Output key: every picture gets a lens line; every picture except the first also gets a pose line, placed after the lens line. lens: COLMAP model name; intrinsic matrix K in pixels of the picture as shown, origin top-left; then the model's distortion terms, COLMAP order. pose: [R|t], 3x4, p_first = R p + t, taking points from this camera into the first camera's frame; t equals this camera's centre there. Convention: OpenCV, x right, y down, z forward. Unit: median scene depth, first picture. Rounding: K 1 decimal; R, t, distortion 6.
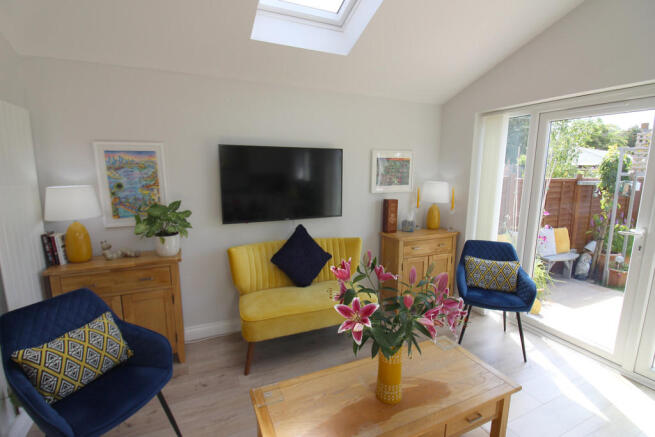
lens RADIAL K [[307.6, 0, 326.2], [0, 307.6, 222.4], [0, 0, 1]] dist [-0.002228, -0.000544]
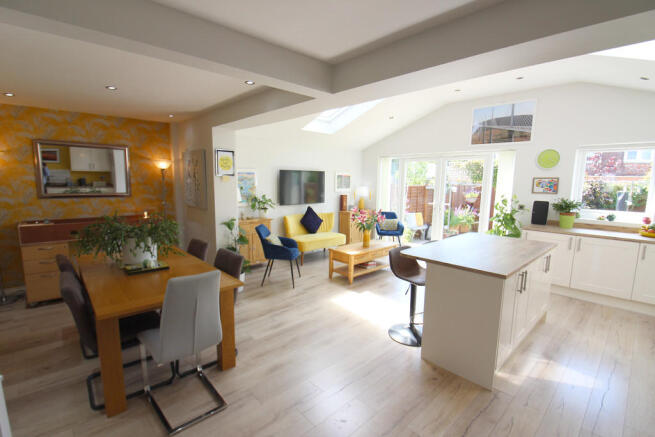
lens RADIAL K [[301.3, 0, 327.3], [0, 301.3, 230.7], [0, 0, 1]] dist [-0.001629, -0.000314]
pose [[0.947587, -0.049935, 0.315573, -0.608955], [0.049391, 0.998732, 0.009727, 0.157333], [-0.315658, 0.006370, 0.948852, -1.003579]]
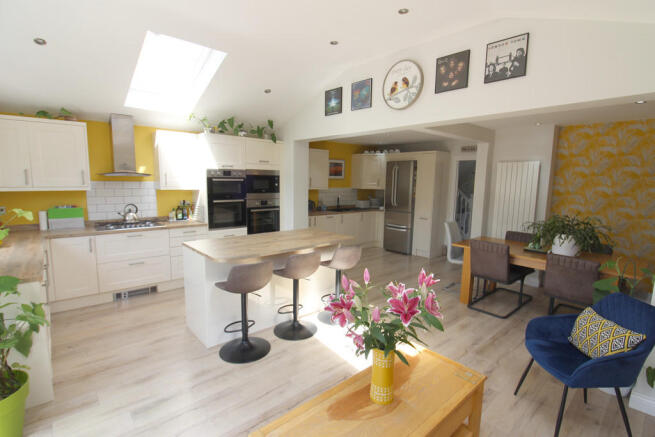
lens RADIAL K [[318.4, 0, 330.9], [0, 318.4, 223.0], [0, 0, 1]] dist [-0.004077, -0.000766]
pose [[-0.952699, 0.014933, -0.303550, 0.345715], [-0.079003, 0.952288, 0.294800, -0.164988], [0.293469, 0.304836, -0.906063, 0.852779]]
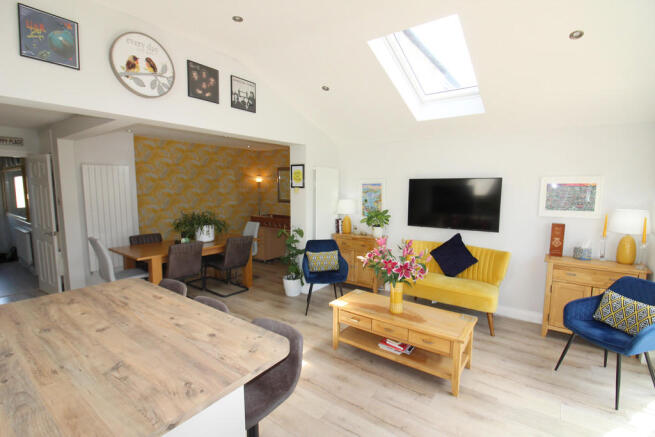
lens RADIAL K [[307.6, 0, 326.2], [0, 307.6, 222.4], [0, 0, 1]] dist [-0.002228, -0.000544]
pose [[0.491691, 0.095159, -0.865555, 0.776346], [-0.149957, 0.988414, 0.023480, 0.014375], [0.857760, 0.118251, 0.500264, -0.195660]]
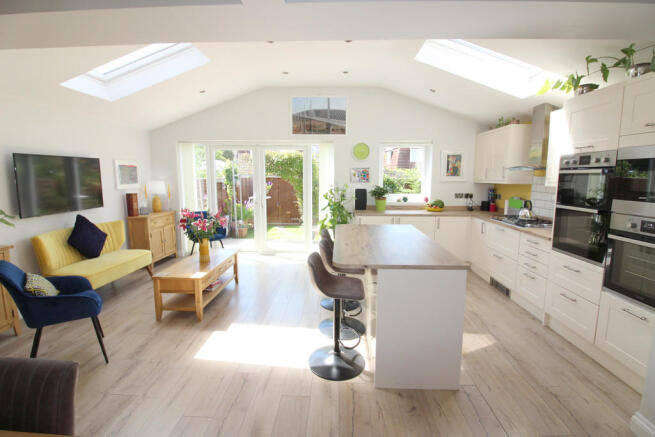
lens RADIAL K [[303.9, 0, 327.5], [0, 303.9, 218.5], [0, 0, 1]] dist [-0.010541, -0.000666]
pose [[0.449777, -0.132216, 0.883301, -0.714174], [0.153320, 0.985731, 0.069477, 0.092984], [-0.879883, 0.104179, 0.463630, -0.516065]]
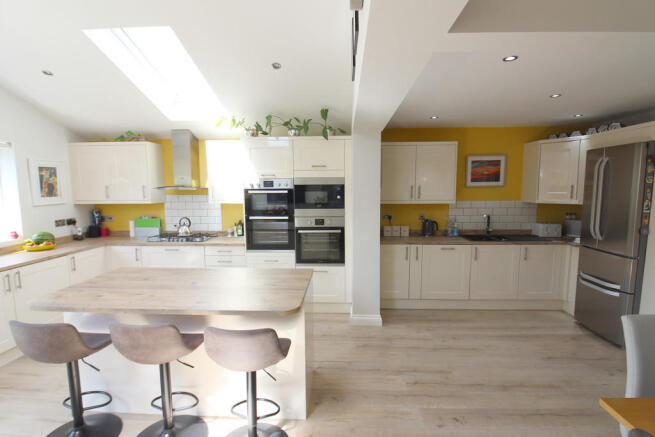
lens RADIAL K [[318.4, 0, 330.9], [0, 318.4, 223.0], [0, 0, 1]] dist [-0.004077, -0.000766]
pose [[-0.892911, -0.054178, 0.446961, -0.434369], [0.075273, 0.960797, 0.266838, -0.066837], [-0.443895, 0.271907, -0.853829, 0.232773]]
